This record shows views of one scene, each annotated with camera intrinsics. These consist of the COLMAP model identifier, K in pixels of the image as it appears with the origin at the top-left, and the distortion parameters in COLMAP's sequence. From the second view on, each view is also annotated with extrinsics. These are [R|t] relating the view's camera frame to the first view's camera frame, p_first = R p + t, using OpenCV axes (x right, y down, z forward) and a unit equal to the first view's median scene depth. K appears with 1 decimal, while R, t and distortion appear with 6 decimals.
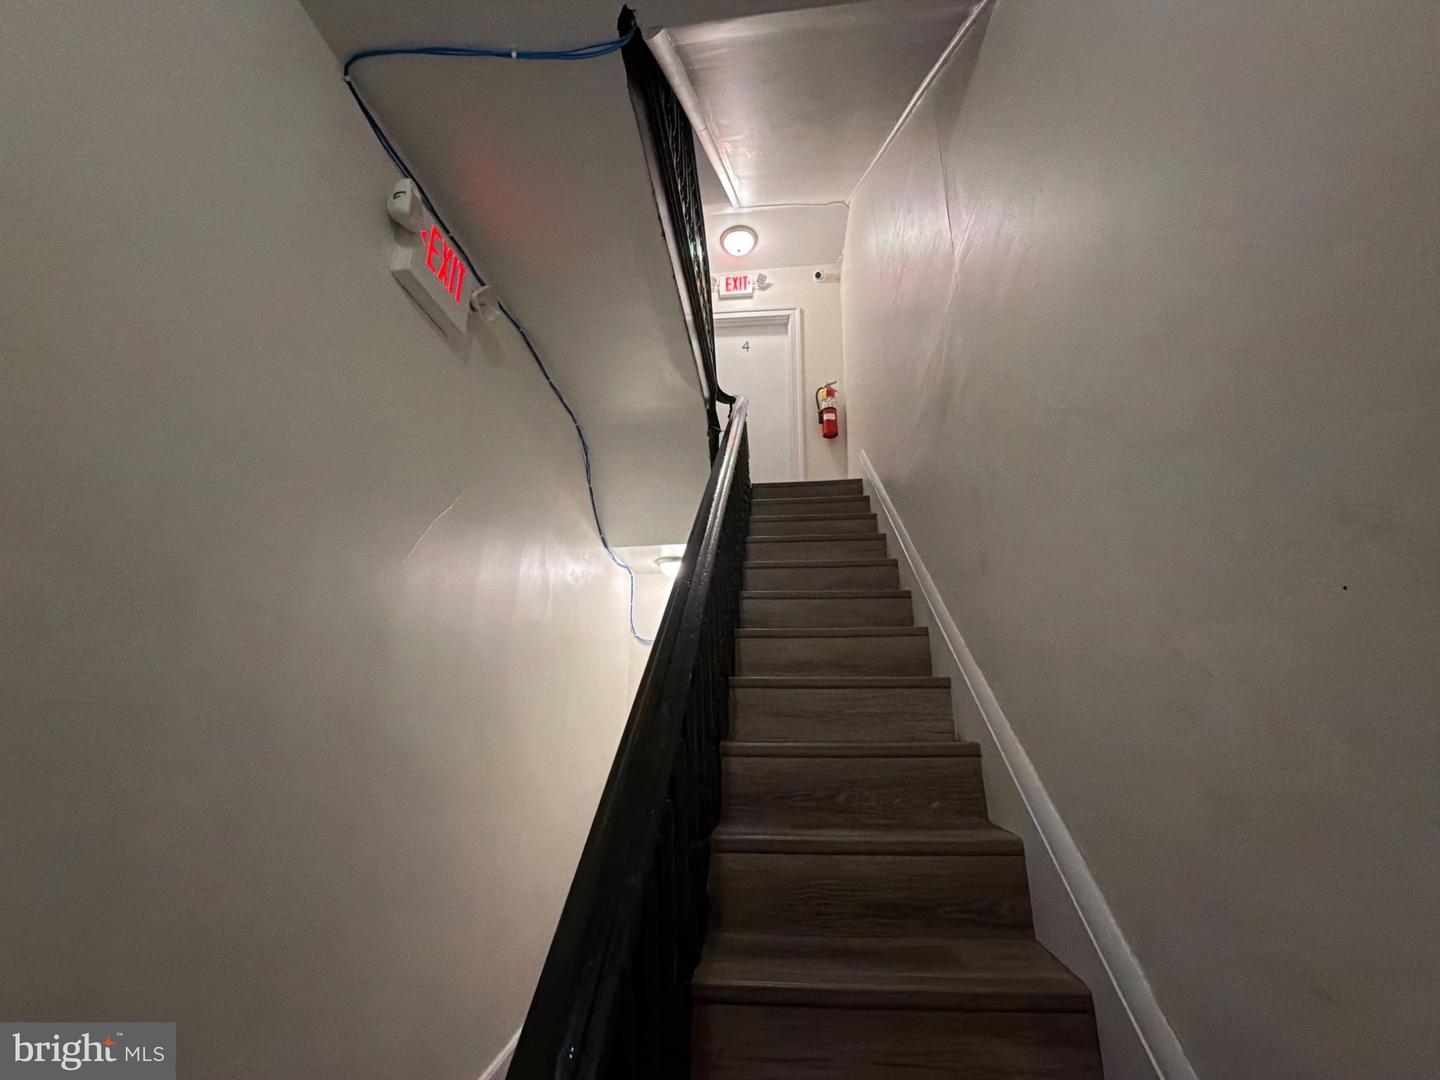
lens RADIAL K [[573.5, 0, 723.3], [0, 573.5, 541.9], [0, 0, 1]] dist [-0.000036, 0.000241]
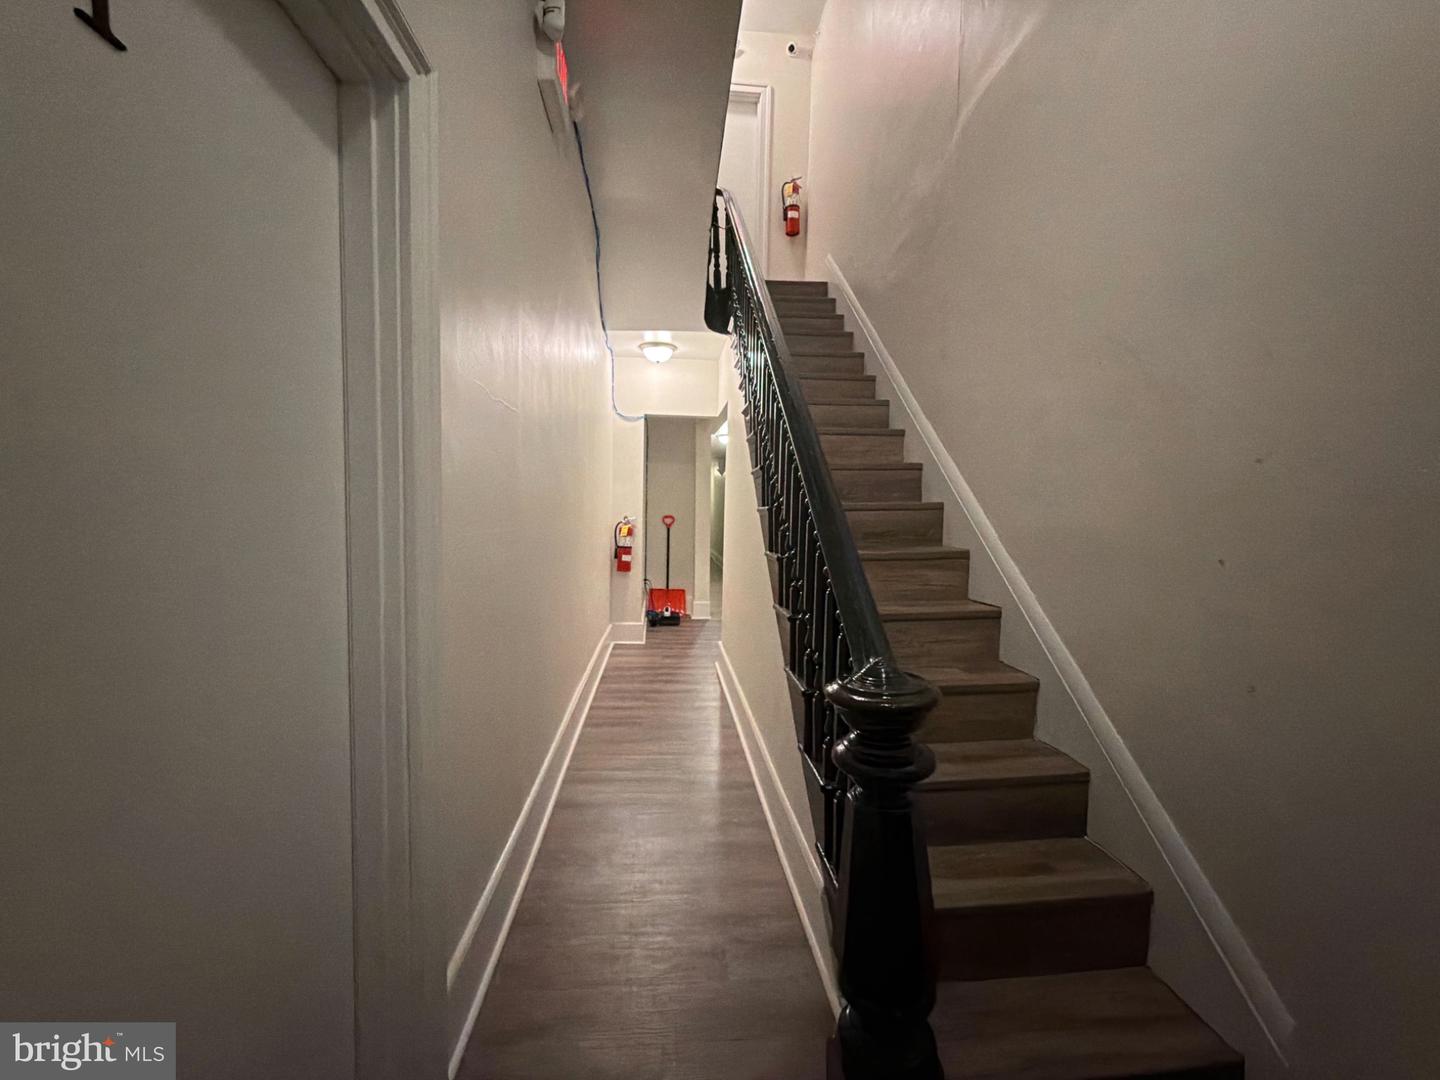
lens RADIAL K [[573.5, 0, 719.0], [0, 573.5, 541.8], [0, 0, 1]] dist [-0.000036, 0.000241]
pose [[0.983540, -0.007896, 0.180517, -0.154113], [-0.053991, 0.940561, 0.335306, 0.008284], [-0.172434, -0.339533, 0.924653, -0.190135]]
